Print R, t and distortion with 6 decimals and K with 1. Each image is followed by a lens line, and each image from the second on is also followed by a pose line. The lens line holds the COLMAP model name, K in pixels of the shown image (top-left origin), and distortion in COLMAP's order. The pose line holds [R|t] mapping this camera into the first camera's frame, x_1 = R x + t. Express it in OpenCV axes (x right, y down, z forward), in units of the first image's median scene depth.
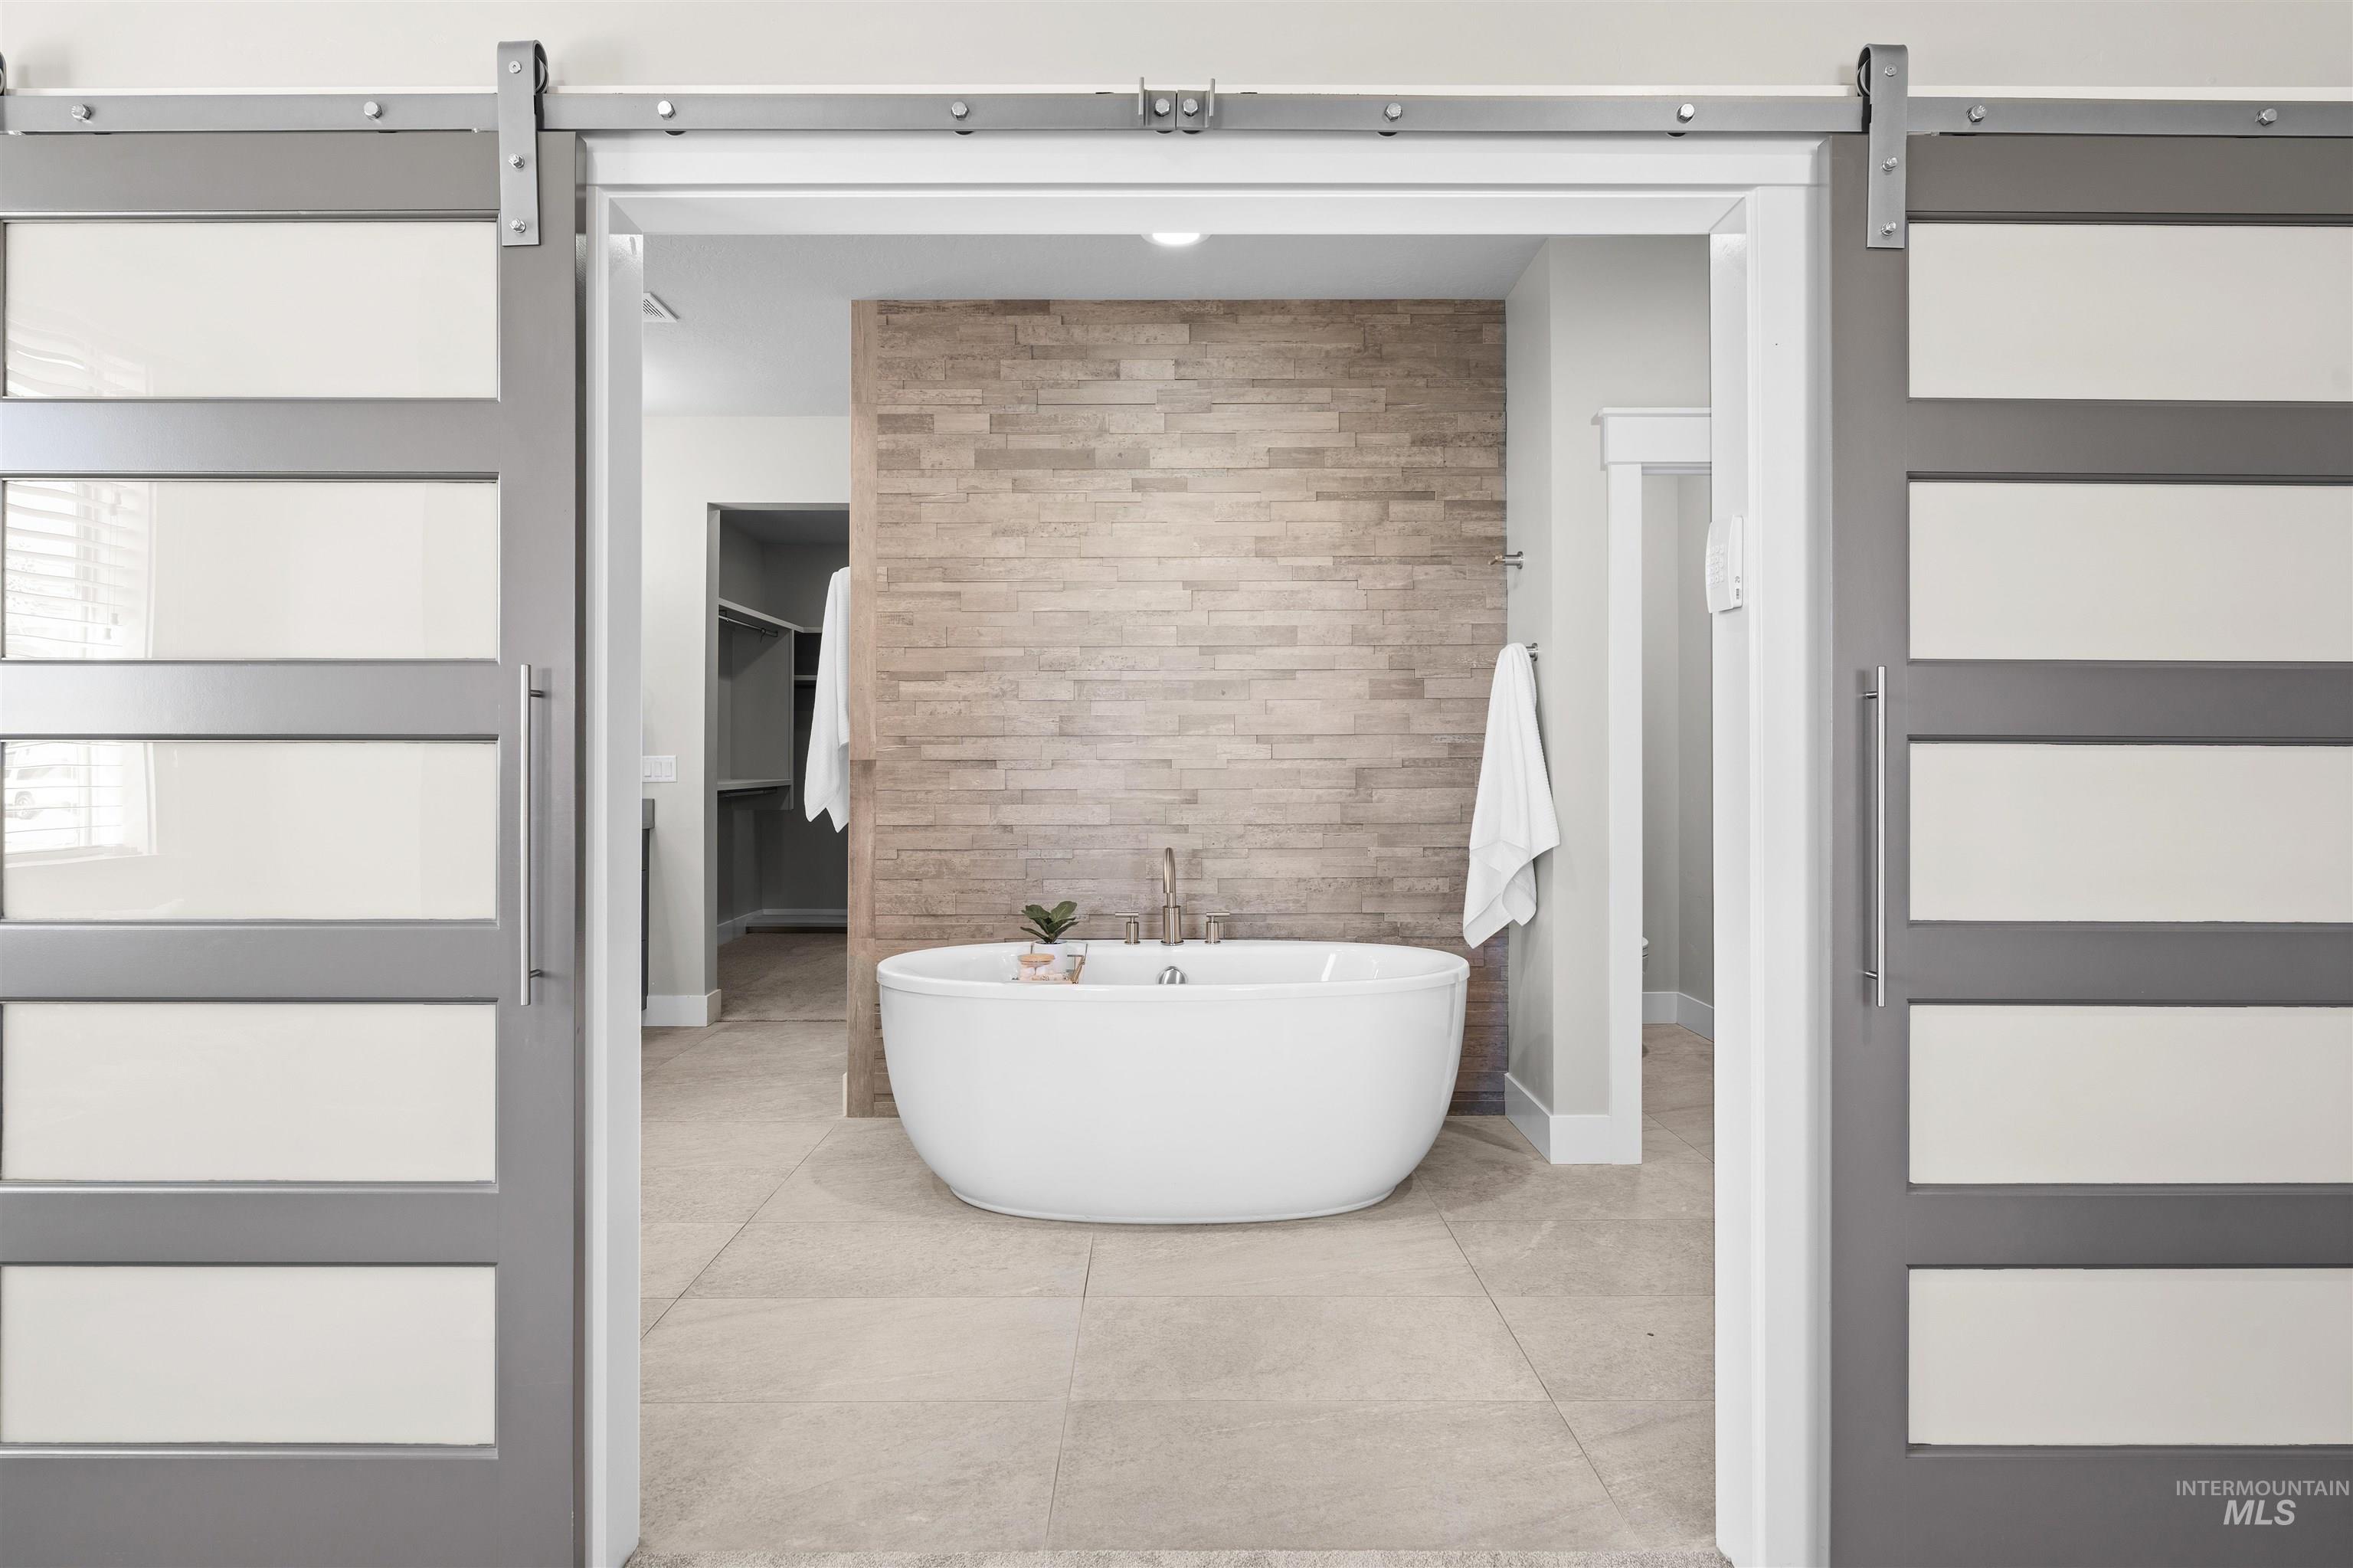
lens RADIAL K [[1243.4, 0, 1172.8], [0, 1243.4, 765.8], [0, 0, 1]] dist [-0.000859, 0.000332]
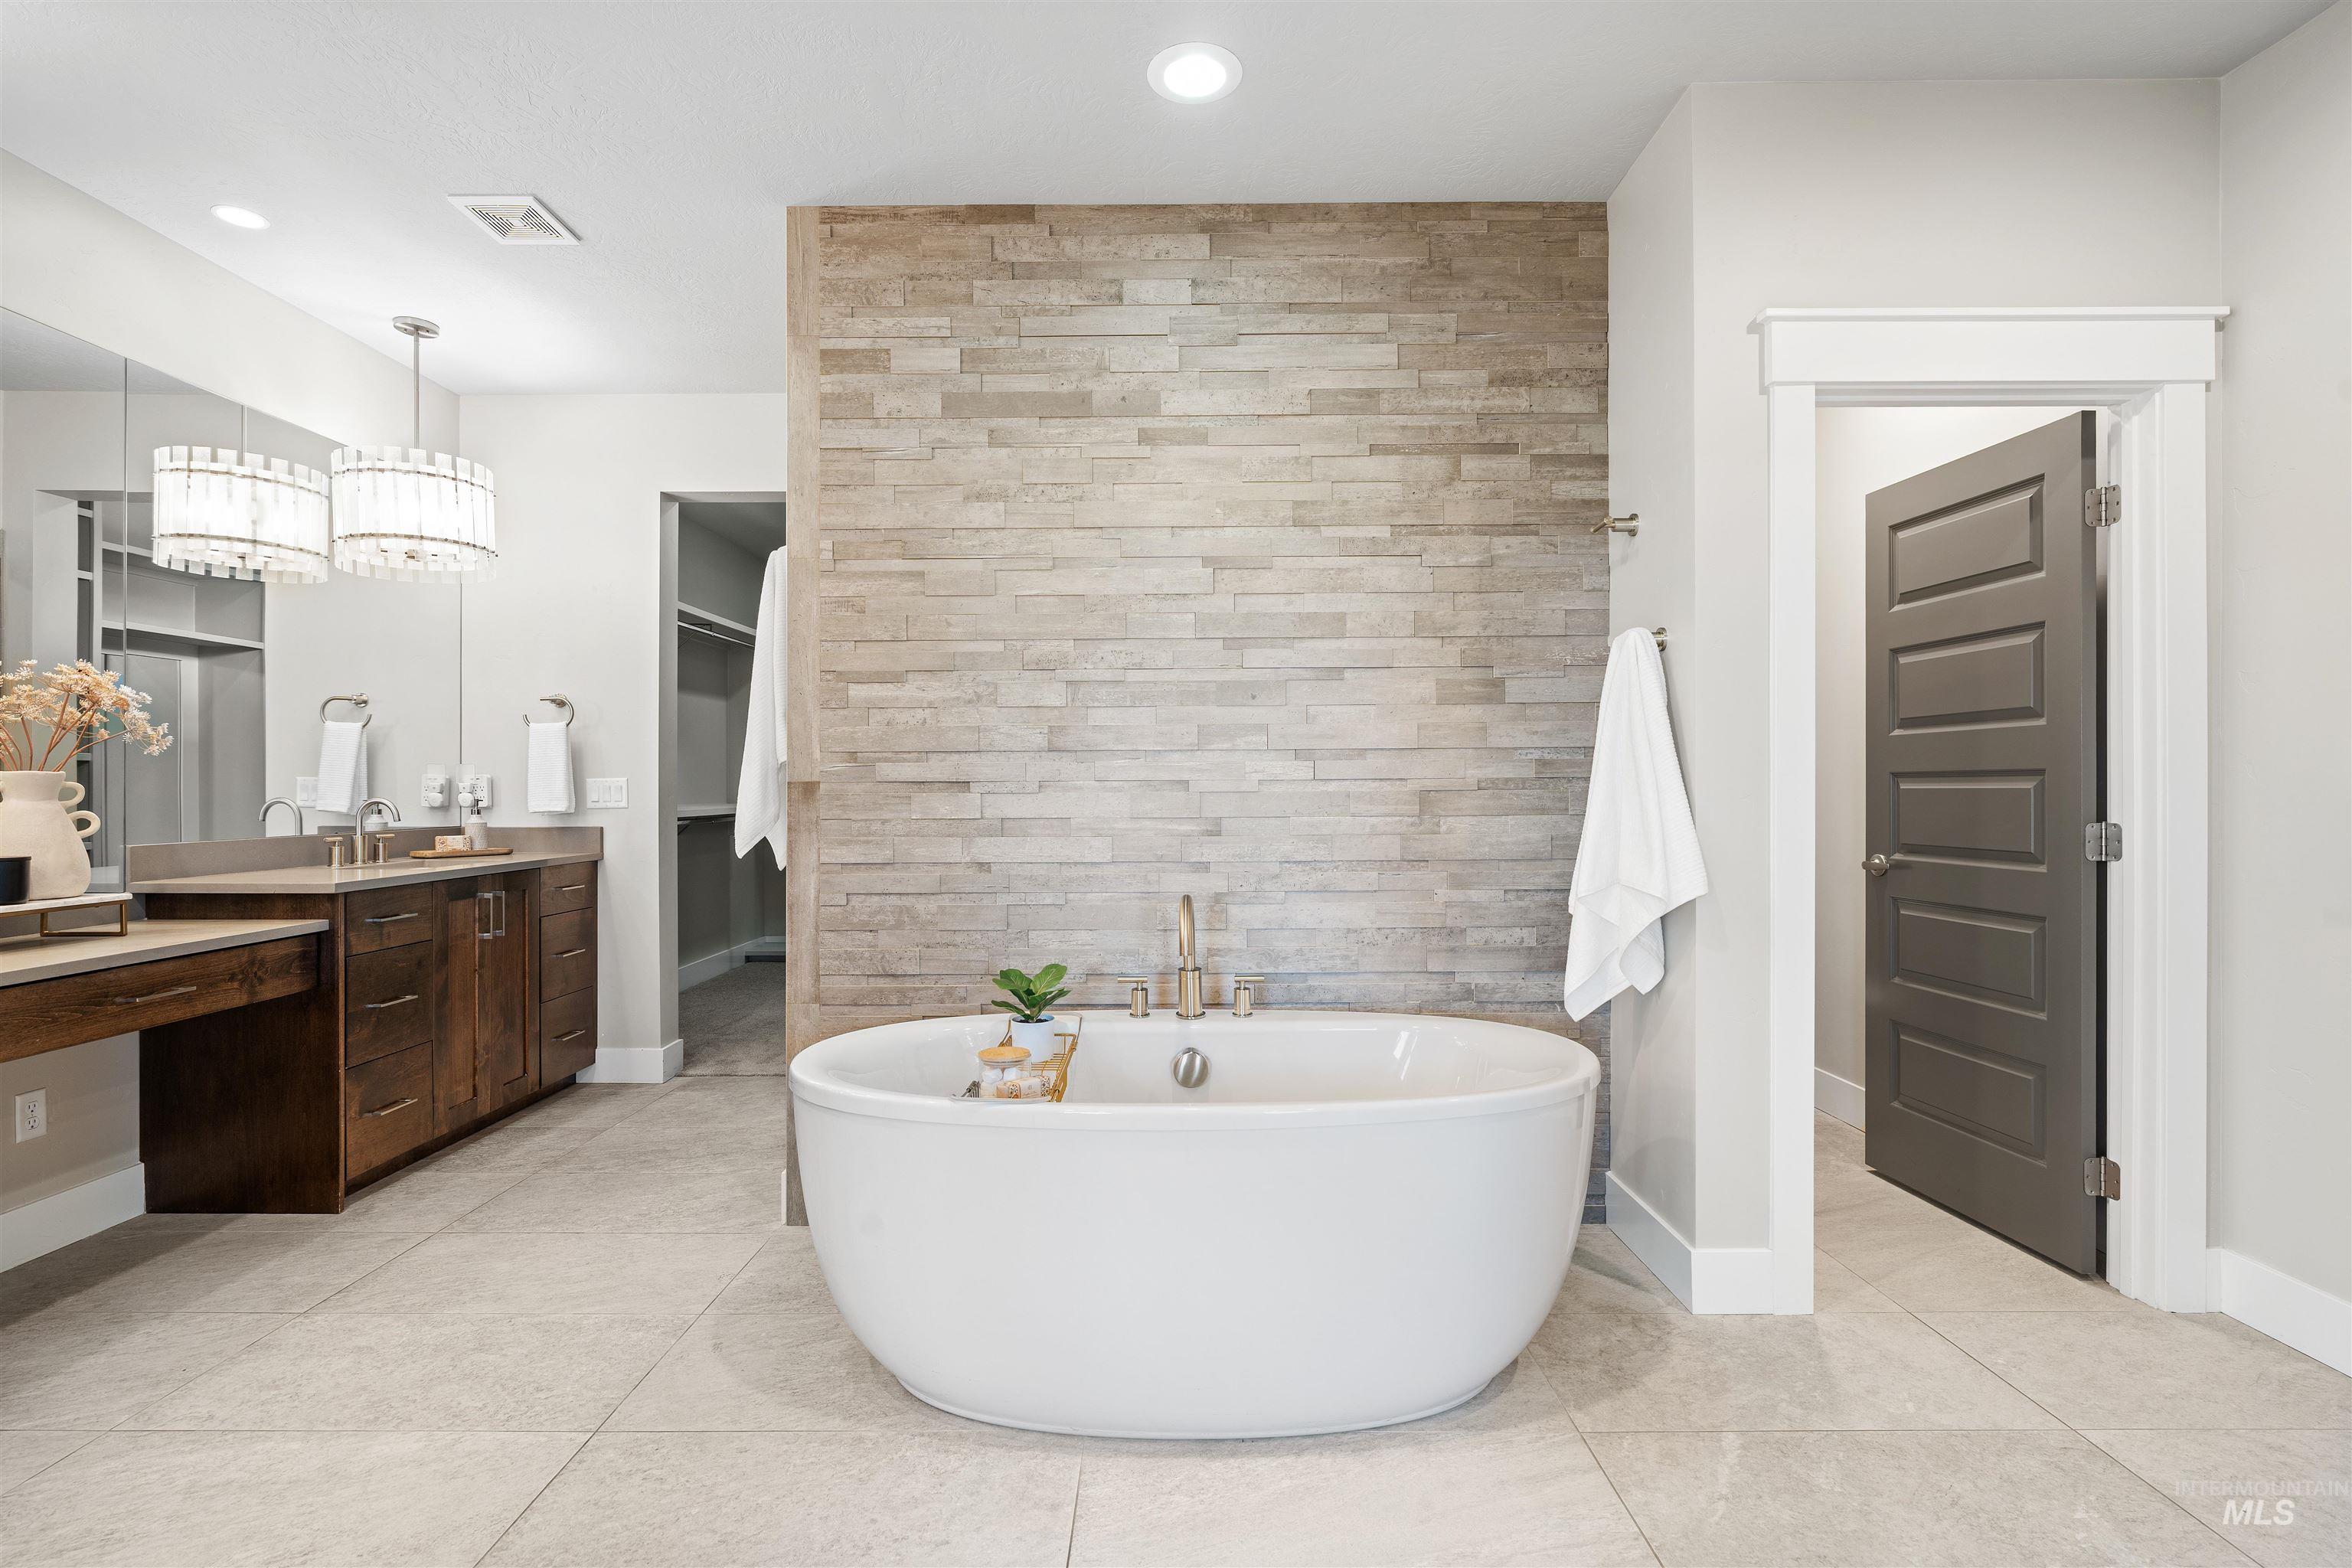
lens RADIAL K [[1157.4, 0, 1177.0], [0, 1157.4, 784.9], [0, 0, 1]] dist [0.001174, -0.000193]
pose [[0.999984, -0.002156, -0.005225, -0.004566], [0.002141, 0.999993, -0.002948, -0.000014], [0.005231, 0.002937, 0.999982, 0.258217]]
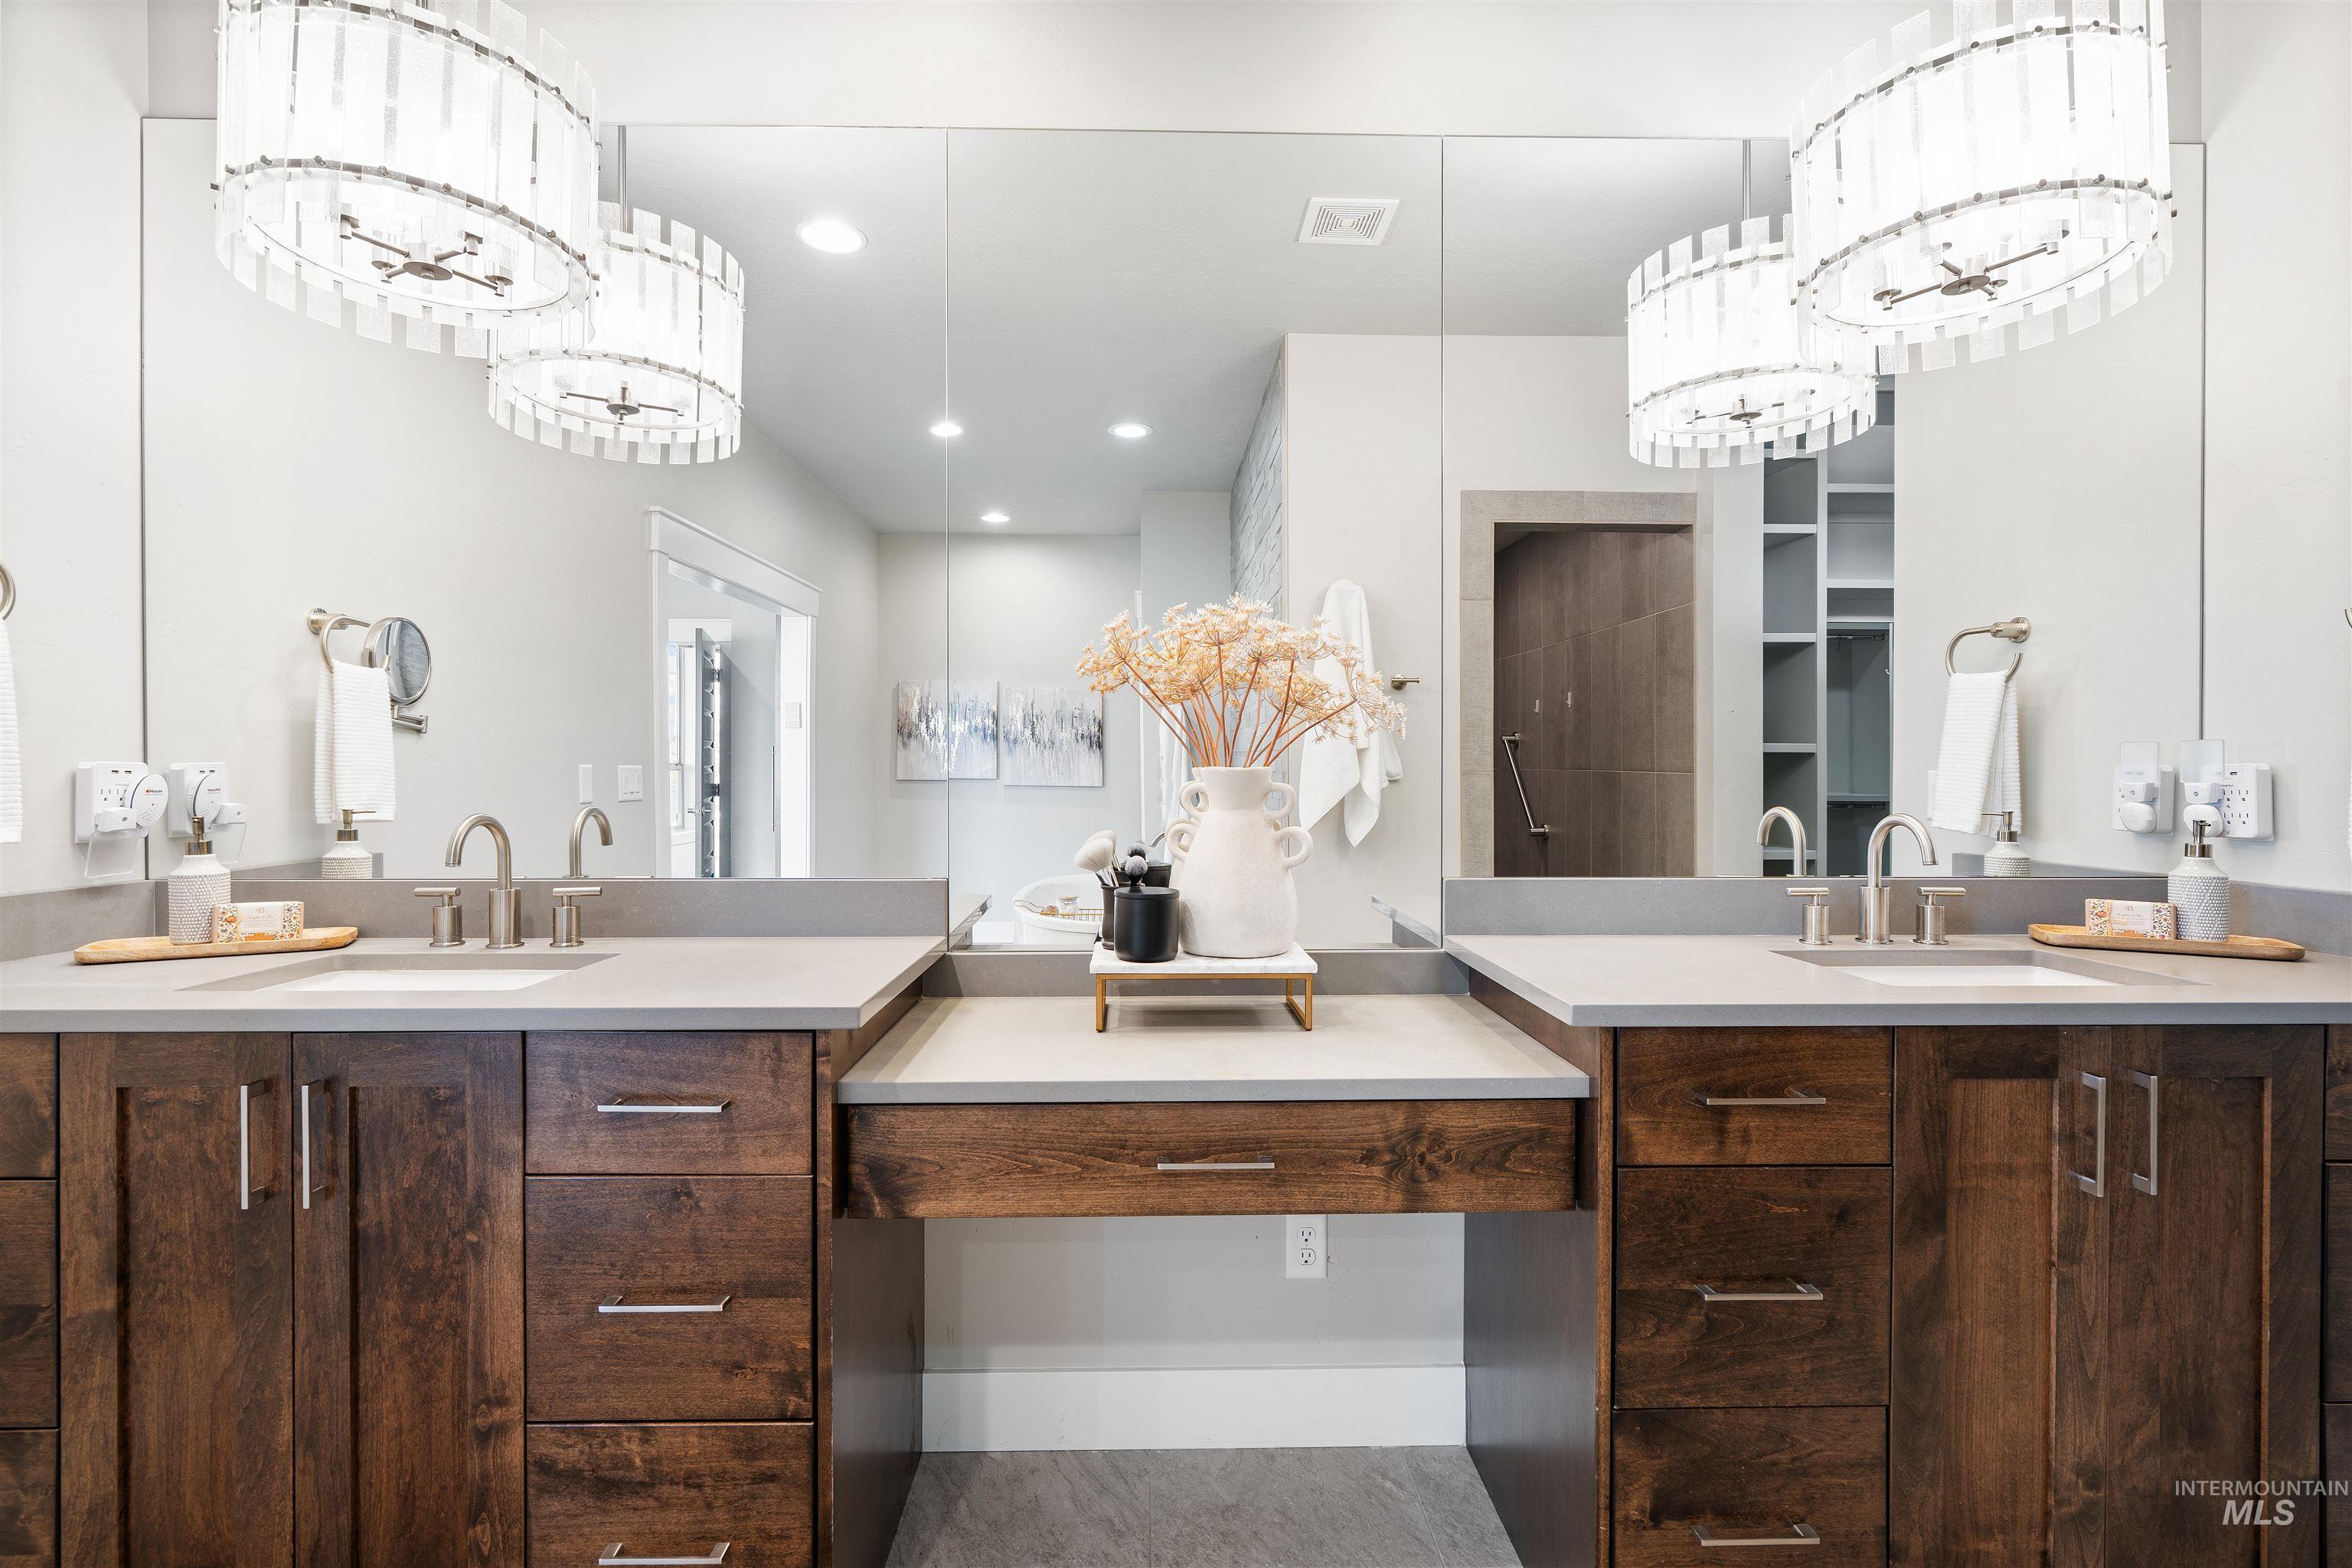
lens RADIAL K [[1055.1, 0, 1175.1], [0, 1055.1, 775.8], [0, 0, 1]] dist [-0.004896, 0.001161]
pose [[0.032267, 0.002846, -0.999475, -0.257275], [-0.001511, 0.999995, 0.002799, -0.010097], [0.999478, 0.001420, 0.032271, 0.916806]]
